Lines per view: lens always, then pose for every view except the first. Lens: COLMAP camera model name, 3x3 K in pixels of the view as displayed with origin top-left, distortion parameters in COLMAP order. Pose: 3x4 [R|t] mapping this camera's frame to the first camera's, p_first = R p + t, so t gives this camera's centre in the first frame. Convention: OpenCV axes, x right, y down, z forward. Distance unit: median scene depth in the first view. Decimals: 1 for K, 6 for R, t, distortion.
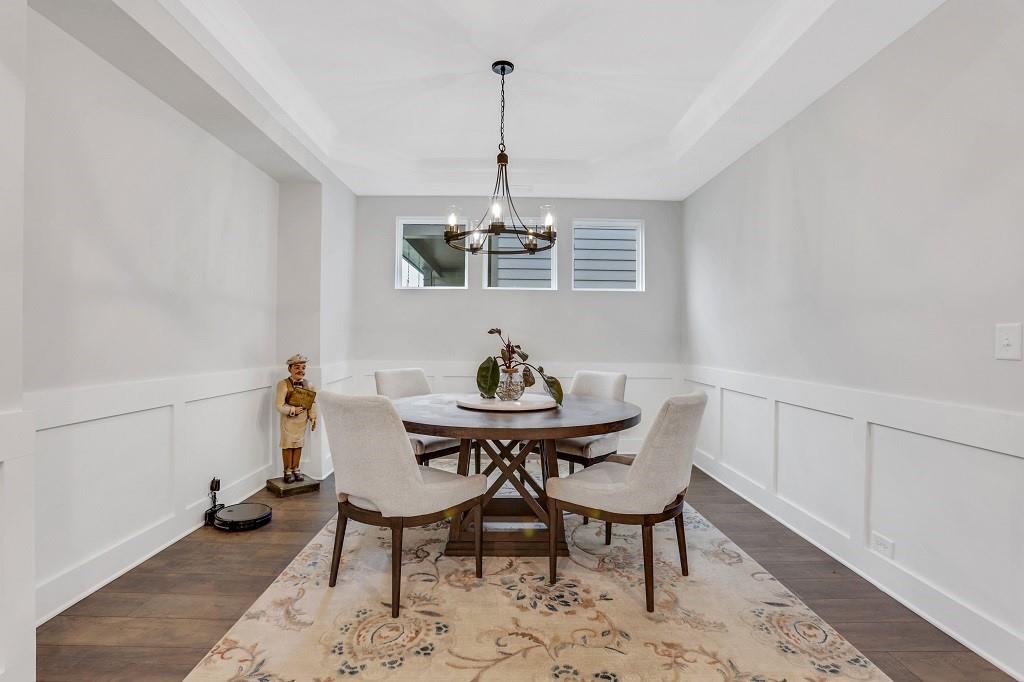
lens RADIAL K [[472.8, 0, 508.7], [0, 472.8, 336.7], [0, 0, 1]] dist [-0.075001, 0.033490]
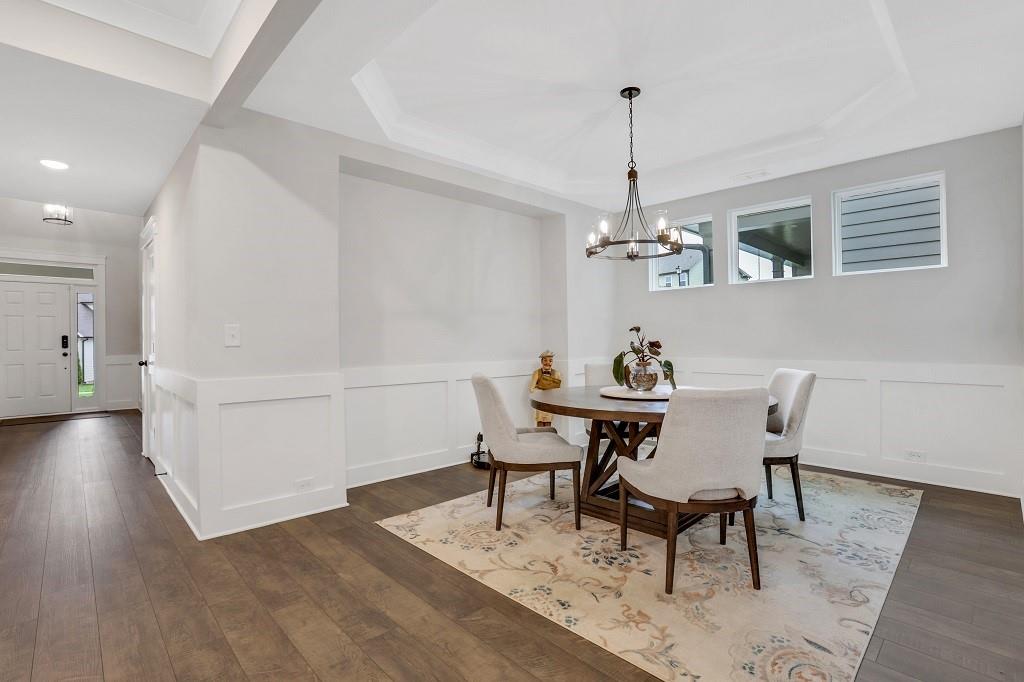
lens RADIAL K [[472.8, 0, 508.7], [0, 472.8, 336.7], [0, 0, 1]] dist [-0.075001, 0.033490]
pose [[0.693233, -0.017550, -0.720500, 0.634757], [0.019613, 0.999793, -0.005482, 0.007508], [0.720447, -0.010331, 0.693434, 0.010504]]
